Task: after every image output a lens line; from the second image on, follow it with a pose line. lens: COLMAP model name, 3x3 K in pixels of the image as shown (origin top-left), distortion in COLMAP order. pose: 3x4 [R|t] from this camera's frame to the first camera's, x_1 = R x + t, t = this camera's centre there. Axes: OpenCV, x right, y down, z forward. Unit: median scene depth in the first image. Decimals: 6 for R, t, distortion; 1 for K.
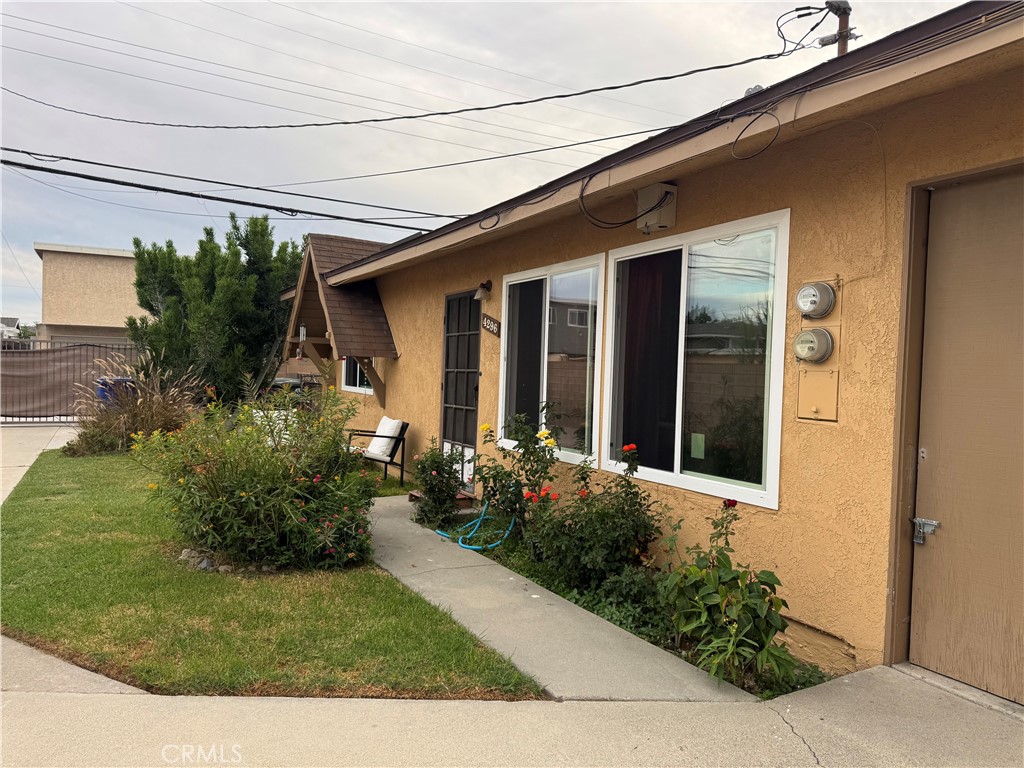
lens RADIAL K [[730.0, 0, 509.3], [0, 730.0, 386.3], [0, 0, 1]] dist [0.051842, -0.075494]
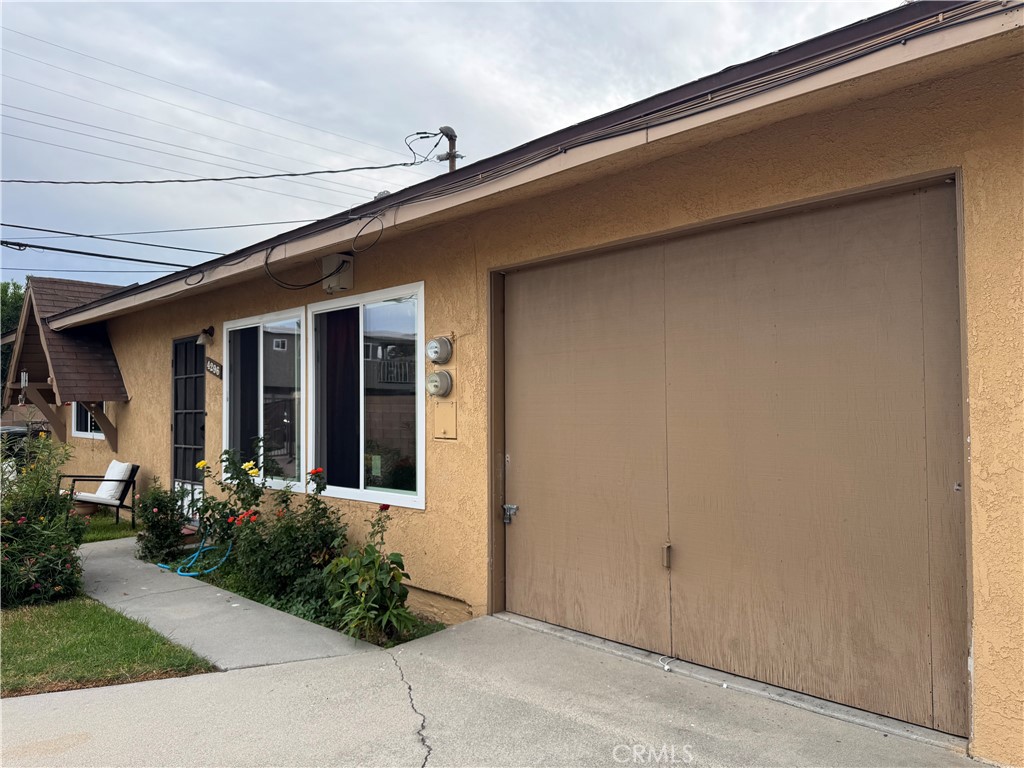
lens RADIAL K [[730.0, 0, 519.1], [0, 730.0, 386.6], [0, 0, 1]] dist [0.051842, -0.075494]
pose [[0.955583, -0.029030, 0.293290, 0.129898], [0.042502, 0.998309, -0.039664, 0.007650], [-0.291643, 0.050368, 0.955200, -0.252645]]
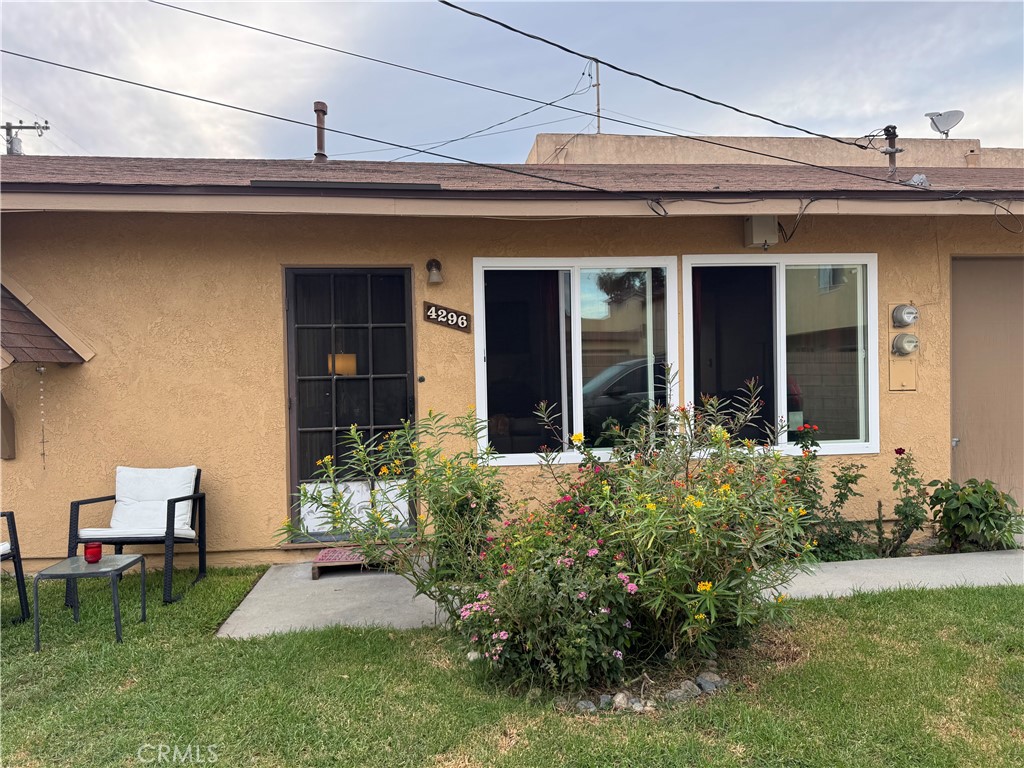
lens RADIAL K [[730.0, 0, 509.9], [0, 730.0, 385.6], [0, 0, 1]] dist [0.051842, -0.075494]
pose [[0.377696, -0.047809, 0.924695, -1.115814], [0.048907, 0.998302, 0.031638, -0.046361], [-0.924637, 0.033275, 0.379392, 0.956302]]
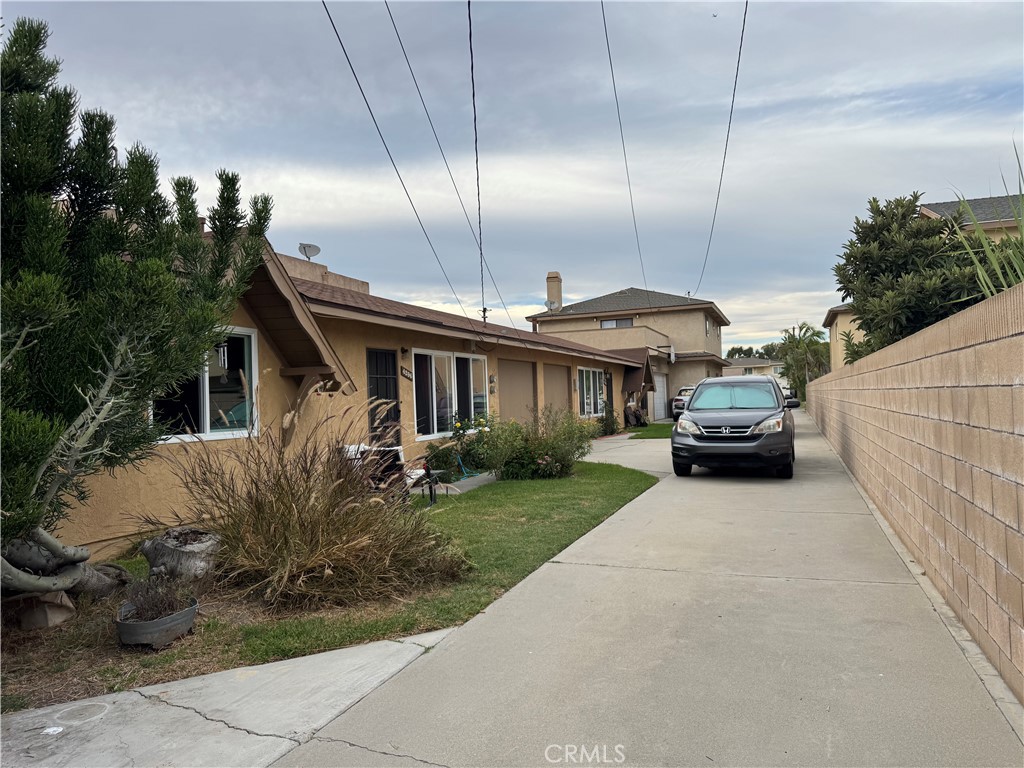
lens RADIAL K [[730.0, 0, 509.1], [0, 730.0, 381.1], [0, 0, 1]] dist [0.051842, -0.075494]
pose [[-0.621276, 0.020023, 0.783336, -2.345376], [0.030989, 0.999519, -0.000972, -0.086117], [-0.782979, 0.023671, -0.621598, 2.862337]]
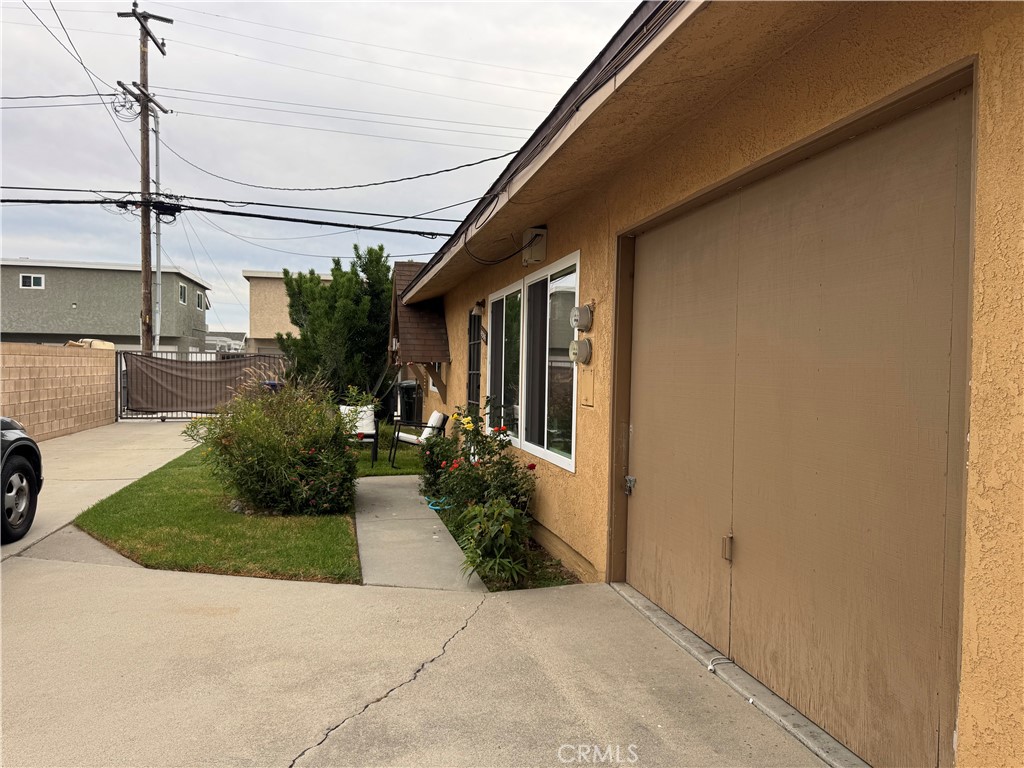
lens RADIAL K [[730.0, 0, 515.4], [0, 730.0, 388.0], [0, 0, 1]] dist [0.051842, -0.075494]
pose [[0.966707, -0.005714, -0.255823, 0.513852], [0.005158, 0.999983, -0.002846, 0.013137], [0.255834, 0.001431, 0.966720, -0.271135]]
